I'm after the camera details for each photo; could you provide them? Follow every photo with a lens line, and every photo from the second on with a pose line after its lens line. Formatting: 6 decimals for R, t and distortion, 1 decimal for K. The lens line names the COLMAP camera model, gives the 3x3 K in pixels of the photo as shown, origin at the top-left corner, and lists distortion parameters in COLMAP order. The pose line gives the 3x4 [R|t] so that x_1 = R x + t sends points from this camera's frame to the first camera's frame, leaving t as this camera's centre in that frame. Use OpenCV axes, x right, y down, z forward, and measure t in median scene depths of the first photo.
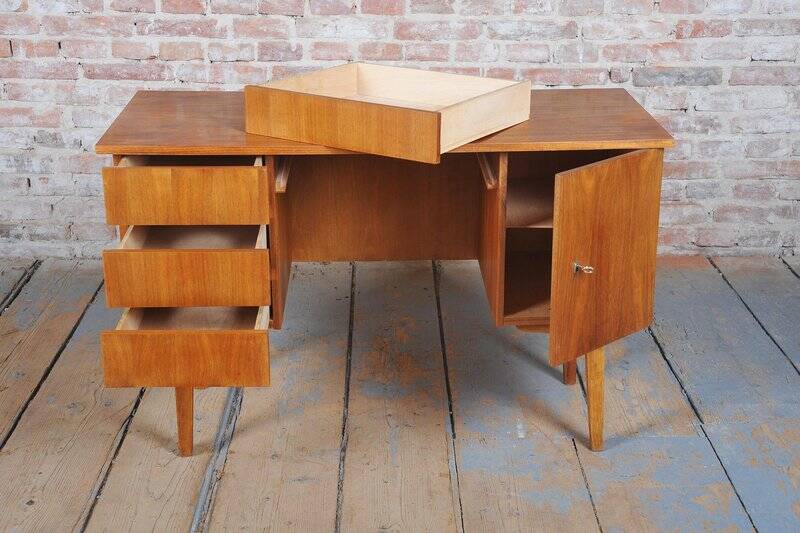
lens RADIAL K [[1199.6, 0, 399.1], [0, 1199.6, 270.2], [0, 0, 1]] dist [0.129530, 0.000000]
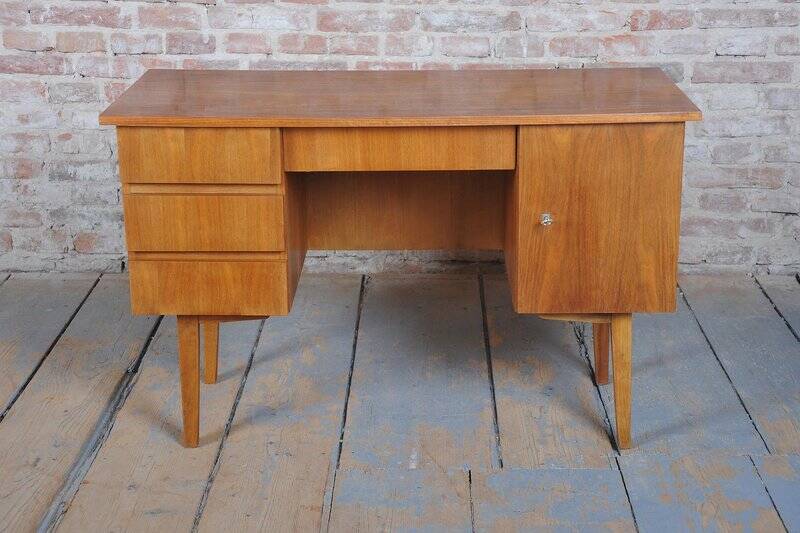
lens RADIAL K [[1336.0, 0, 397.9], [0, 1336.0, 271.8], [0, 0, 1]] dist [0.187603, 0.000000]
pose [[0.999519, 0.006679, -0.030283, 0.087812], [-0.007377, 0.999709, -0.022989, 0.011593], [0.030121, 0.023201, 0.999277, -0.000313]]
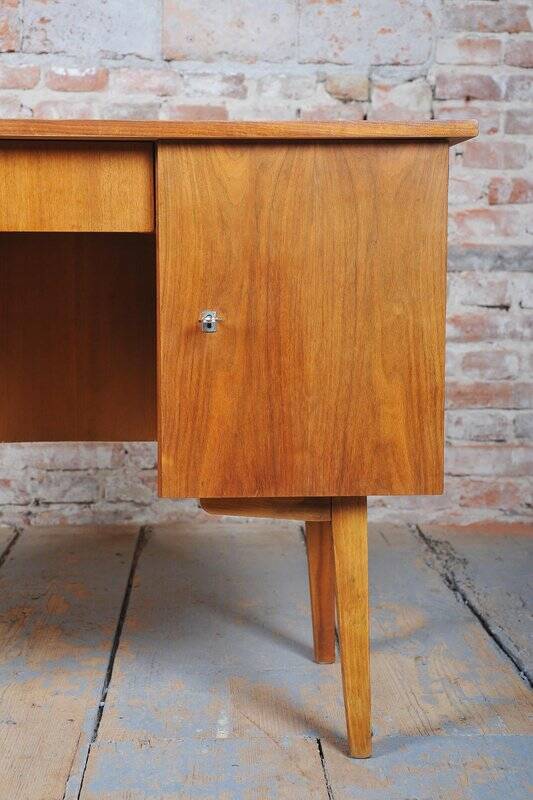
lens RADIAL K [[1280.5, 0, 267.3], [0, 1280.5, 424.7], [0, 0, 1]] dist [0.104945, 0.000000]
pose [[0.999281, 0.003412, 0.037757, 0.073098], [0.004697, 0.977128, -0.212602, 0.091379], [-0.037618, 0.212626, 0.976409, 0.306898]]
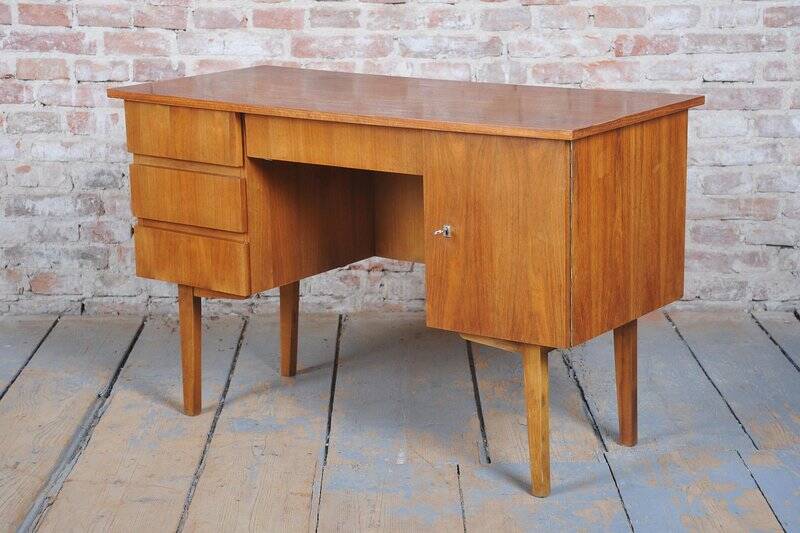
lens RADIAL K [[1634.9, 0, 409.7], [0, 1634.9, 287.6], [0, 0, 1]] dist [0.307808, 0.000000]
pose [[0.999992, -0.003586, 0.001795, 0.078174], [0.003763, 0.993876, -0.110436, 0.104968], [-0.001388, 0.110442, 0.993882, -0.161671]]
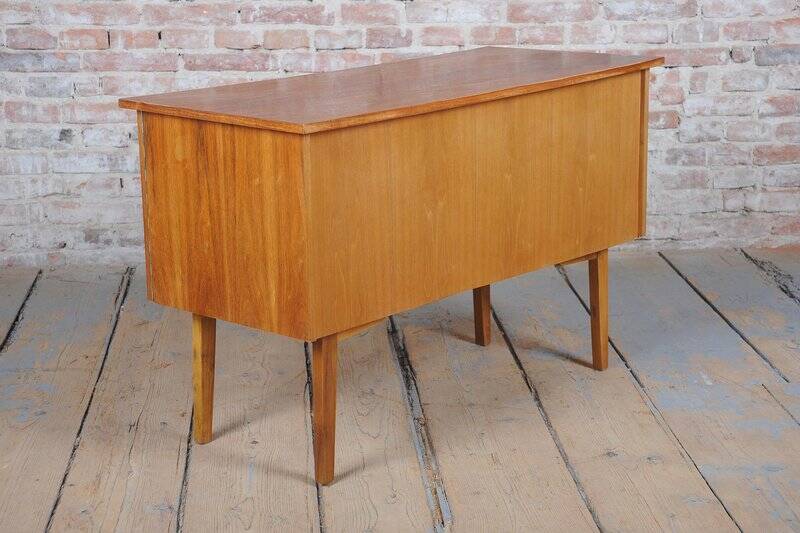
lens RADIAL K [[1513.4, 0, 396.6], [0, 1513.4, 280.0], [0, 0, 1]] dist [0.260888, 0.000000]
pose [[0.997915, -0.026899, 0.058662, -0.168651], [0.031484, 0.996402, -0.078688, 0.105471], [-0.056335, 0.080370, 0.995172, -0.187885]]
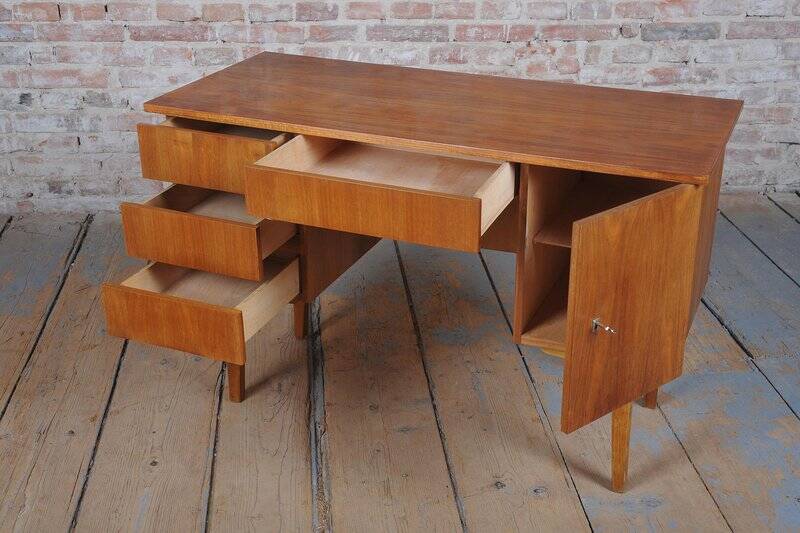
lens RADIAL K [[1031.0, 0, 405.4], [0, 1031.0, 273.4], [0, 0, 1]] dist [0.050825, 0.000000]
pose [[0.996114, -0.030437, 0.082641, -0.103405], [0.023515, 0.996233, 0.083469, -0.026840], [-0.084871, -0.081201, 0.993078, 0.075391]]
